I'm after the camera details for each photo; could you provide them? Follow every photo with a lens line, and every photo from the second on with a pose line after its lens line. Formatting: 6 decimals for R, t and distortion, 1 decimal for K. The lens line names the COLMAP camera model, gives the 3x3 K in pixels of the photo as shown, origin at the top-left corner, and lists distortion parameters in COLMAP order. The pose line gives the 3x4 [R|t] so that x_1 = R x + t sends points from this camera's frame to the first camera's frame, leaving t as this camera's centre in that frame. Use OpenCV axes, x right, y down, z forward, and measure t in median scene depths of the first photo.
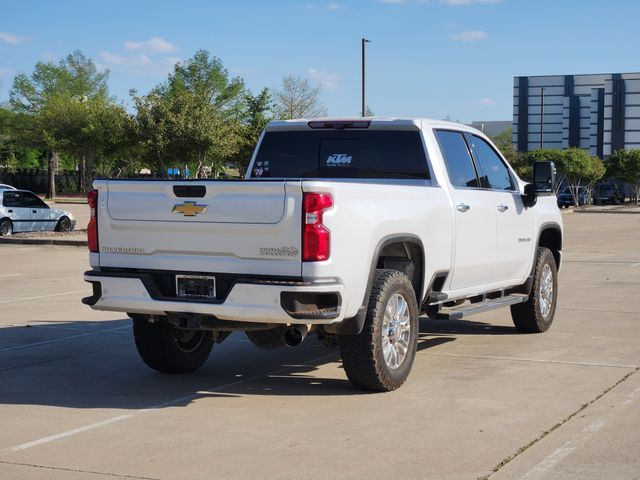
lens RADIAL K [[1227.8, 0, 306.0], [0, 1227.8, 251.2], [0, 0, 1]] dist [0.011038, 0.000000]
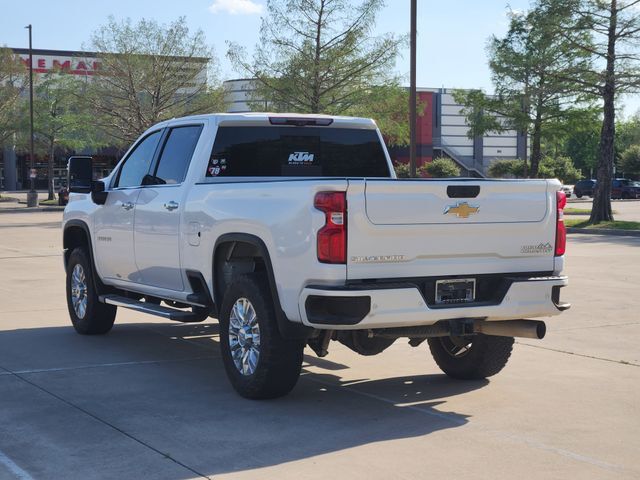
lens RADIAL K [[1227.8, 0, 323.4], [0, 1227.8, 246.0], [0, 0, 1]] dist [0.011038, 0.000000]
pose [[0.570681, -0.051138, 0.819578, -0.910709], [0.050484, 0.998356, 0.027140, -0.036498], [-0.819619, 0.025887, 0.572324, 0.519196]]
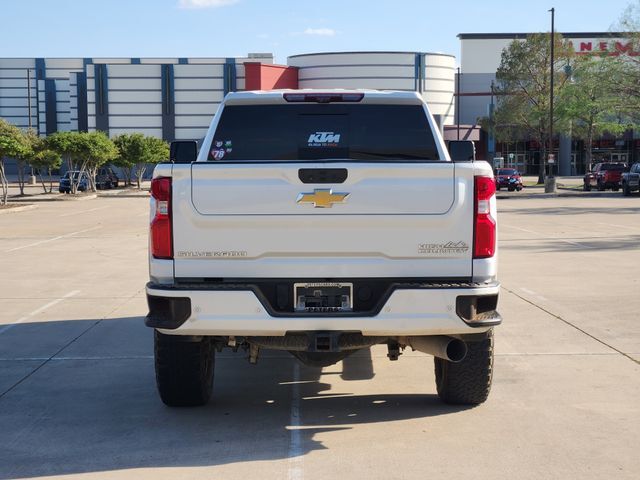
lens RADIAL K [[1227.8, 0, 314.7], [0, 1227.8, 245.4], [0, 0, 1]] dist [0.011038, 0.000000]
pose [[0.894639, -0.040751, 0.444928, -0.434930], [0.037471, 0.999167, 0.016167, -0.016867], [-0.445216, 0.002208, 0.895420, 0.283598]]
